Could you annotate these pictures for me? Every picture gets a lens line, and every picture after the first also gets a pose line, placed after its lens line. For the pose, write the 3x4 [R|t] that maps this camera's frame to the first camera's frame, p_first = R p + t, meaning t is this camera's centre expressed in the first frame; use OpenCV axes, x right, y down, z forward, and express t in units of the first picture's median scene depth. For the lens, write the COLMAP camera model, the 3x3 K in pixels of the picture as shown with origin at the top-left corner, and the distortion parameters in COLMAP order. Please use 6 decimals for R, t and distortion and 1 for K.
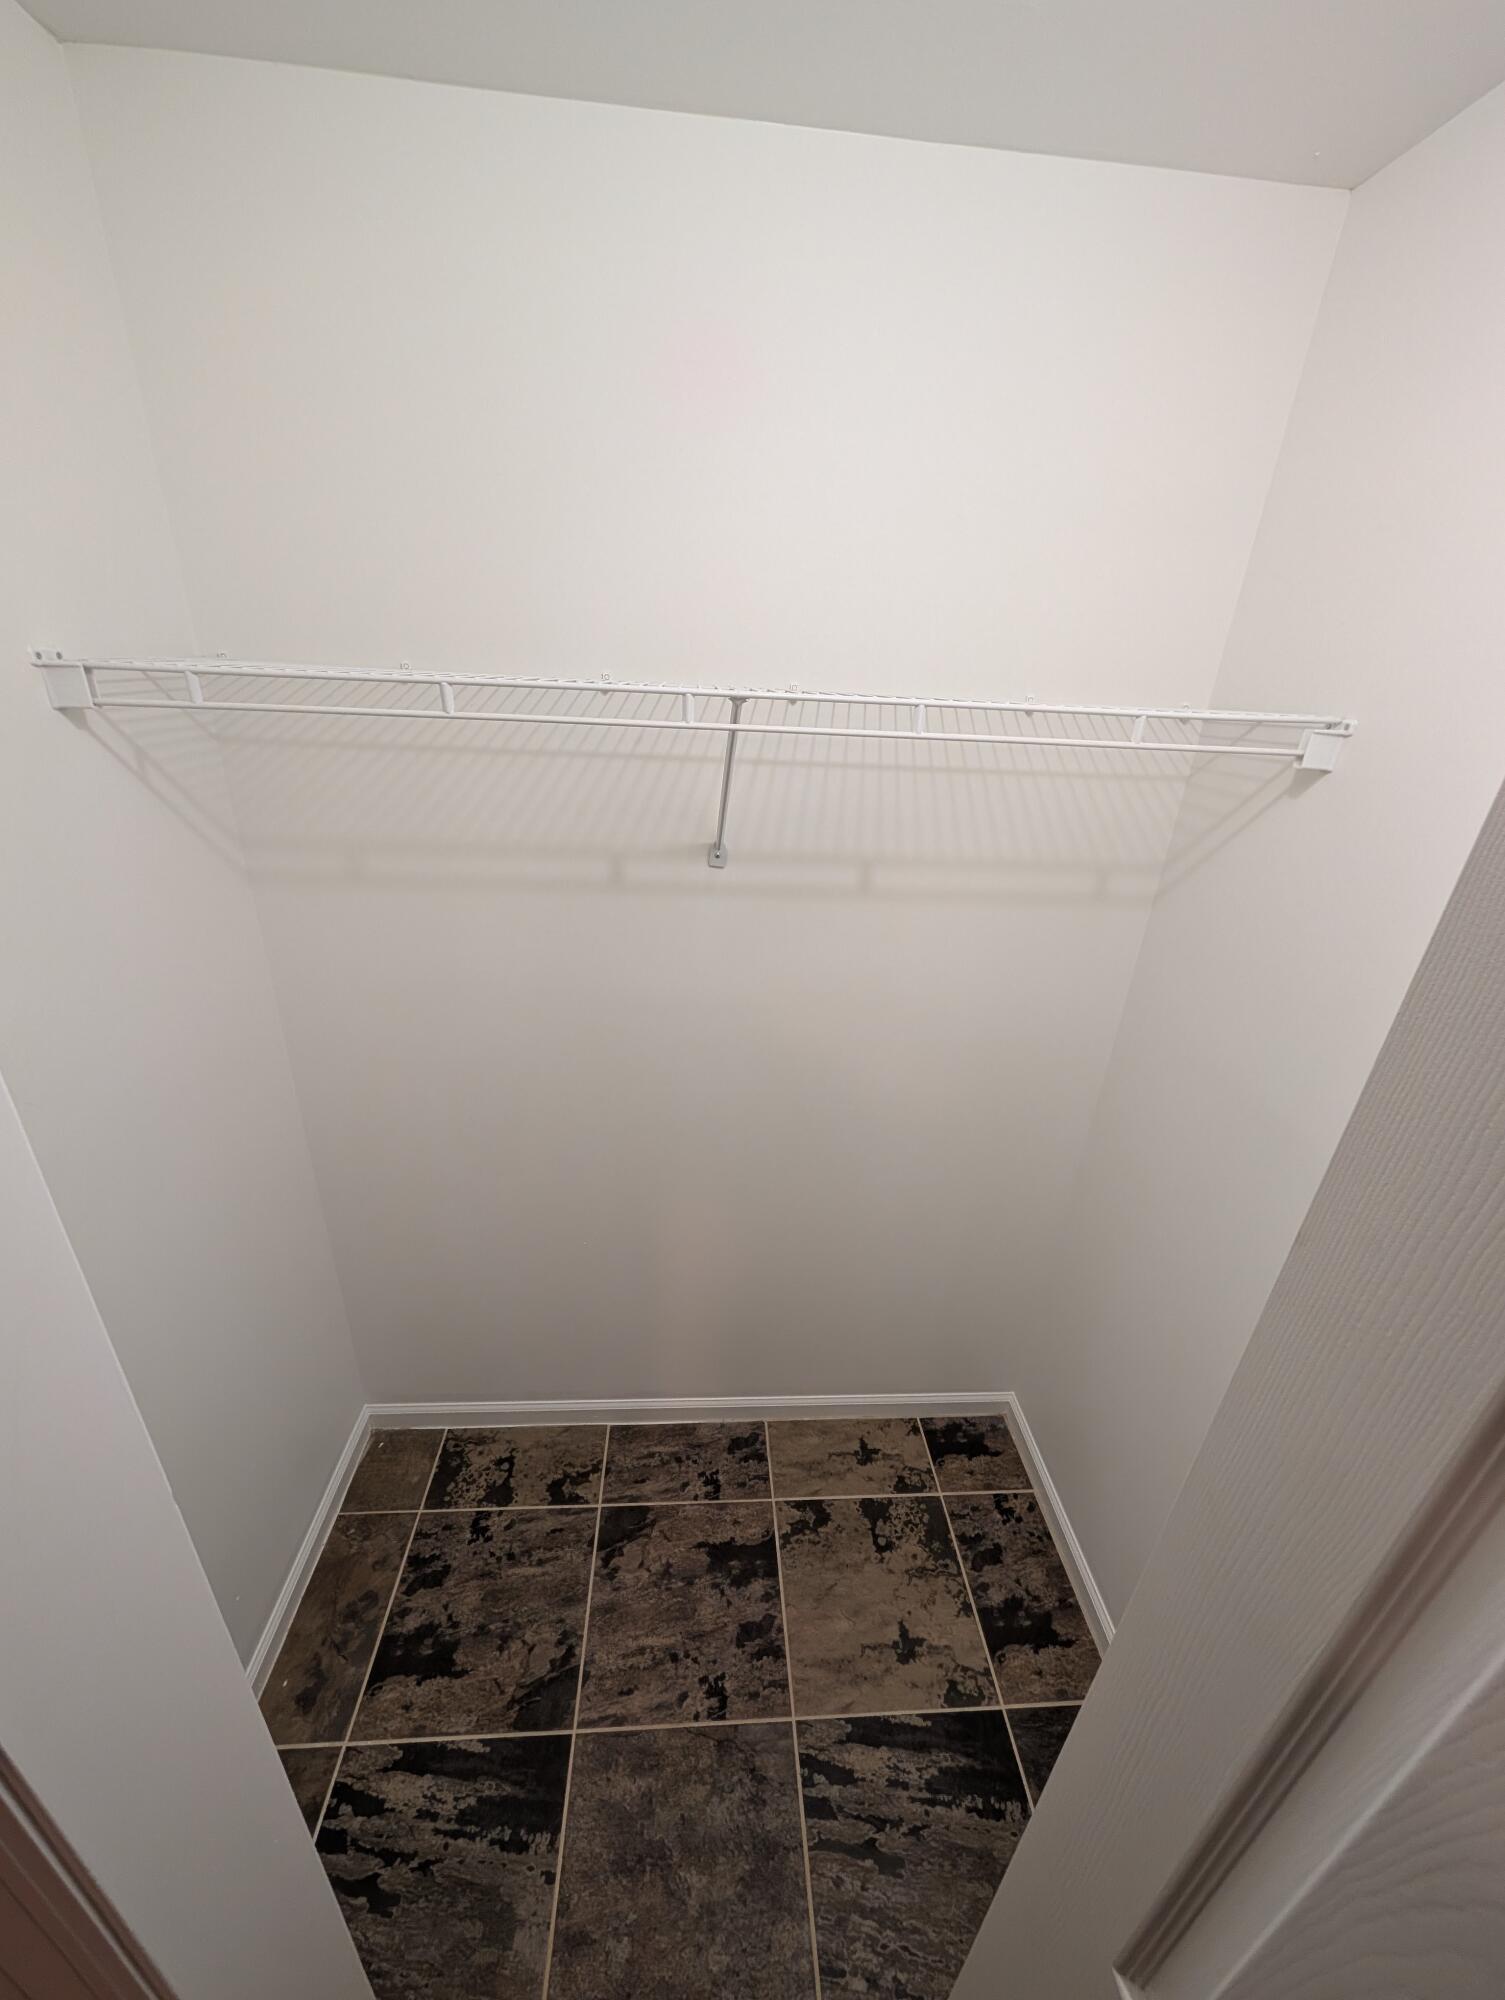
lens RADIAL K [[753.9, 0, 750.6], [0, 753.9, 999.1], [0, 0, 1]] dist [-0.000446, 0.000389]
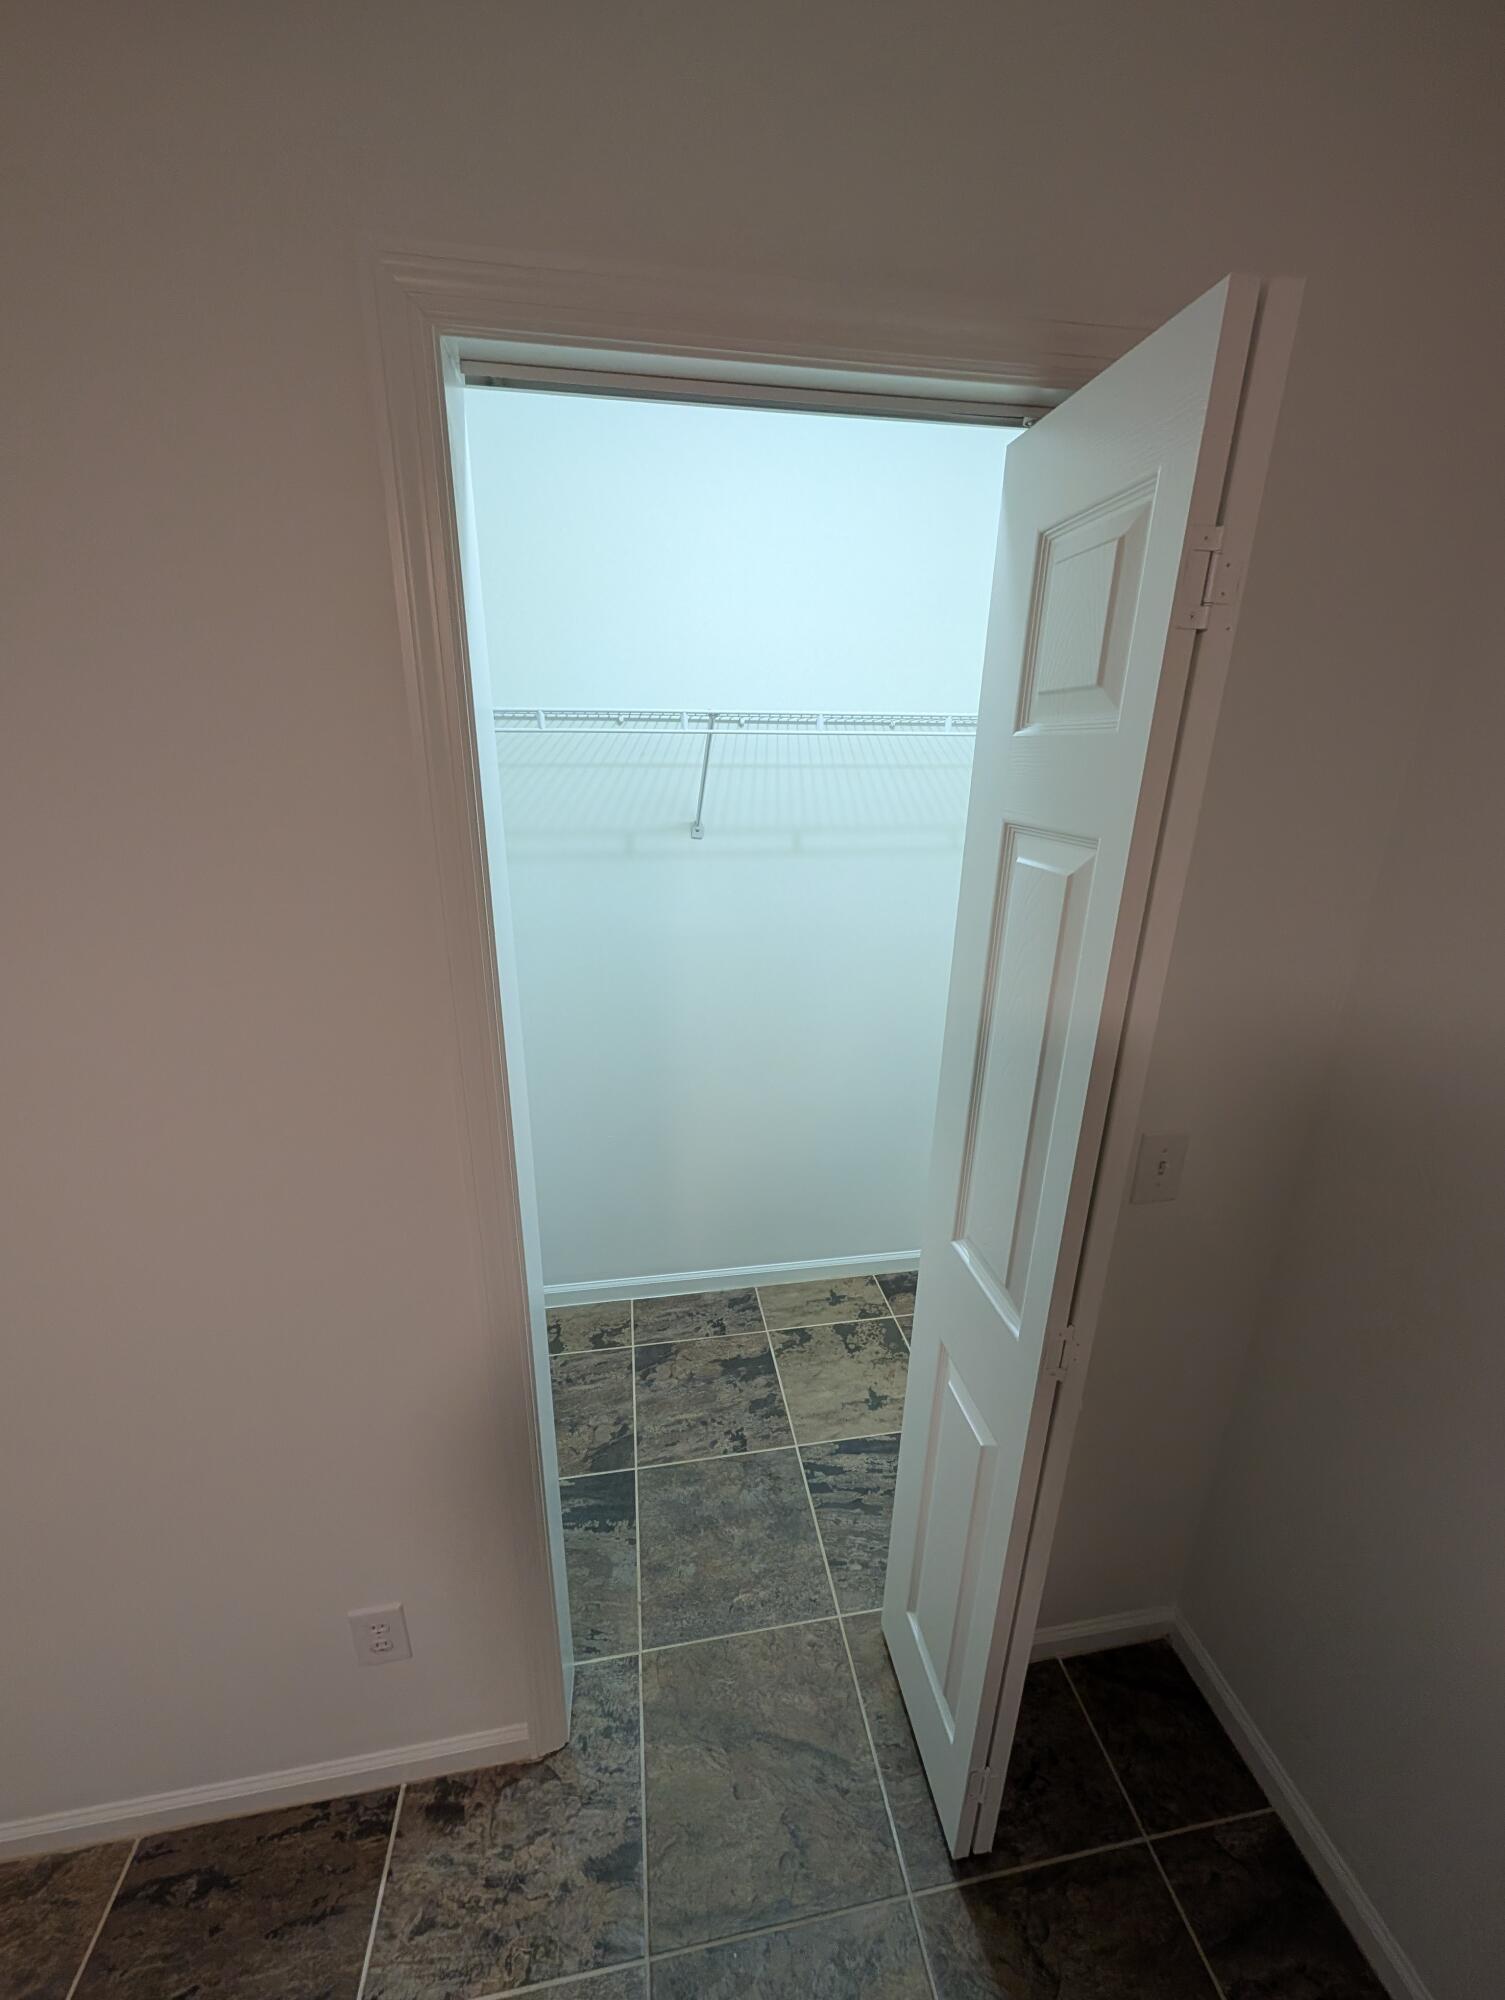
lens RADIAL K [[753.9, 0, 749.3], [0, 753.9, 1002.1], [0, 0, 1]] dist [-0.000446, 0.000389]
pose [[0.994464, -0.069427, 0.078875, -0.078659], [0.076957, 0.992323, -0.096815, 0.282382], [-0.071548, 0.102349, 0.992172, -0.421801]]
